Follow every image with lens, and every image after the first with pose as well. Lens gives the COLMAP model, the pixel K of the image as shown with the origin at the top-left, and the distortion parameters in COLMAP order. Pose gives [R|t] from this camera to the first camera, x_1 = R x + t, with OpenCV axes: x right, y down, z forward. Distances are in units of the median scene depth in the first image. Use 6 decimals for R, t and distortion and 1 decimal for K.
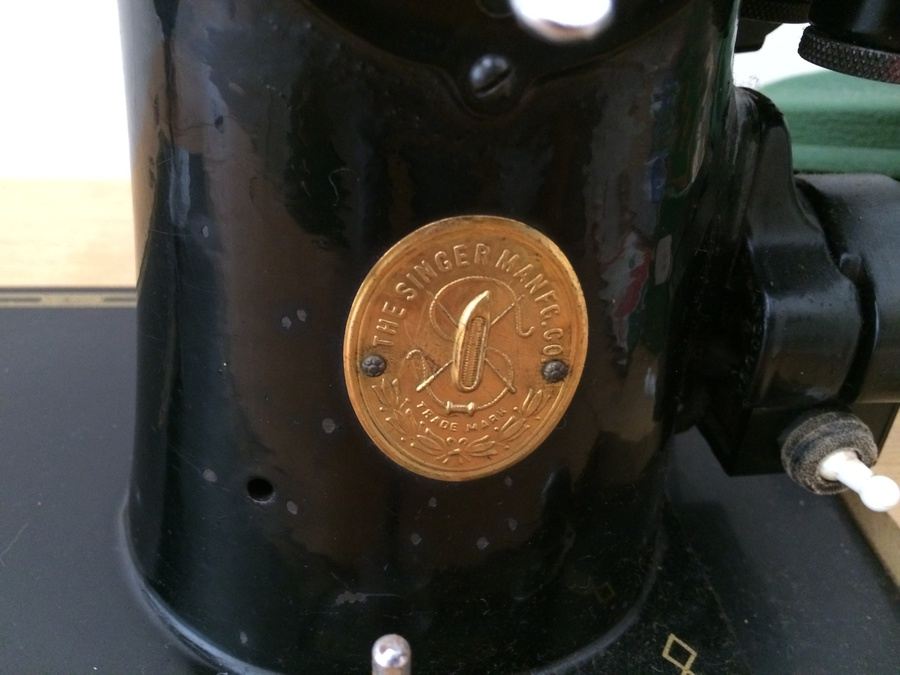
lens RADIAL K [[805.9, 0, 450.1], [0, 805.9, 340.6], [0, 0, 1]] dist [0.026446, -0.066292]
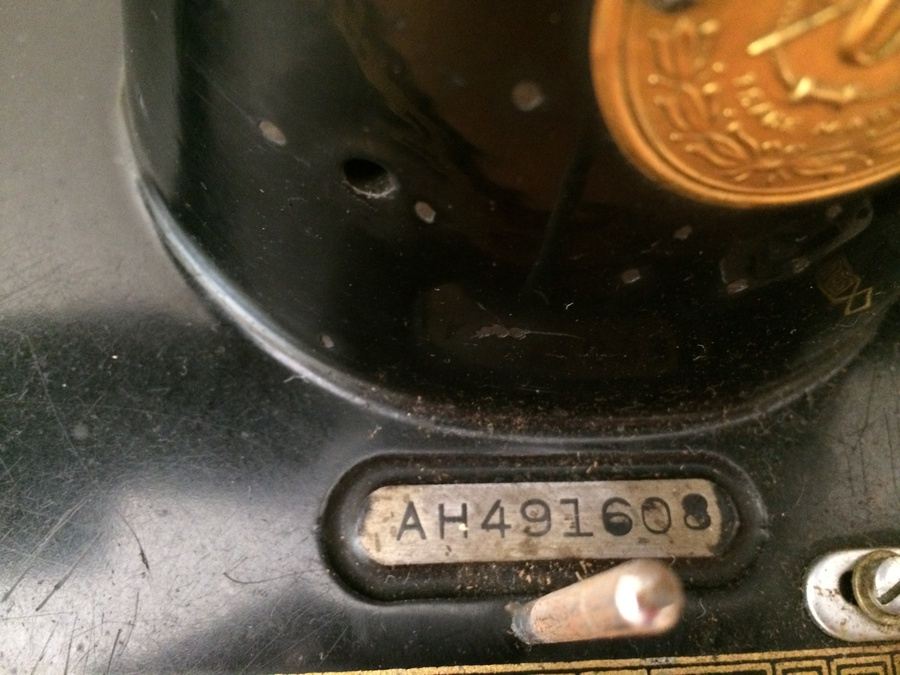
lens RADIAL K [[805.9, 0, 451.8], [0, 805.9, 339.1], [0, 0, 1]] dist [0.026446, -0.066292]
pose [[0.996073, 0.086395, 0.019368, -0.176110], [-0.080755, 0.796810, 0.598809, -0.056306], [0.036301, -0.598022, 0.800657, 0.489042]]
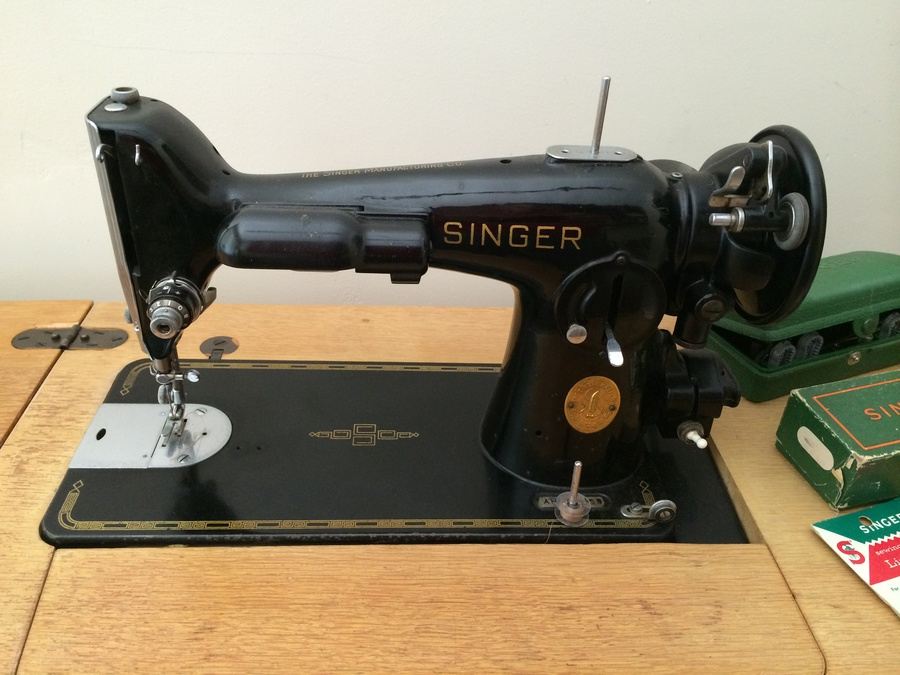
lens RADIAL K [[805.9, 0, 449.9], [0, 805.9, 343.8], [0, 0, 1]] dist [0.026446, -0.066292]
pose [[0.998091, 0.019561, -0.058582, -0.440869], [-0.020830, 0.999560, -0.021129, -0.175053], [0.058143, 0.022309, 0.998059, -3.036868]]
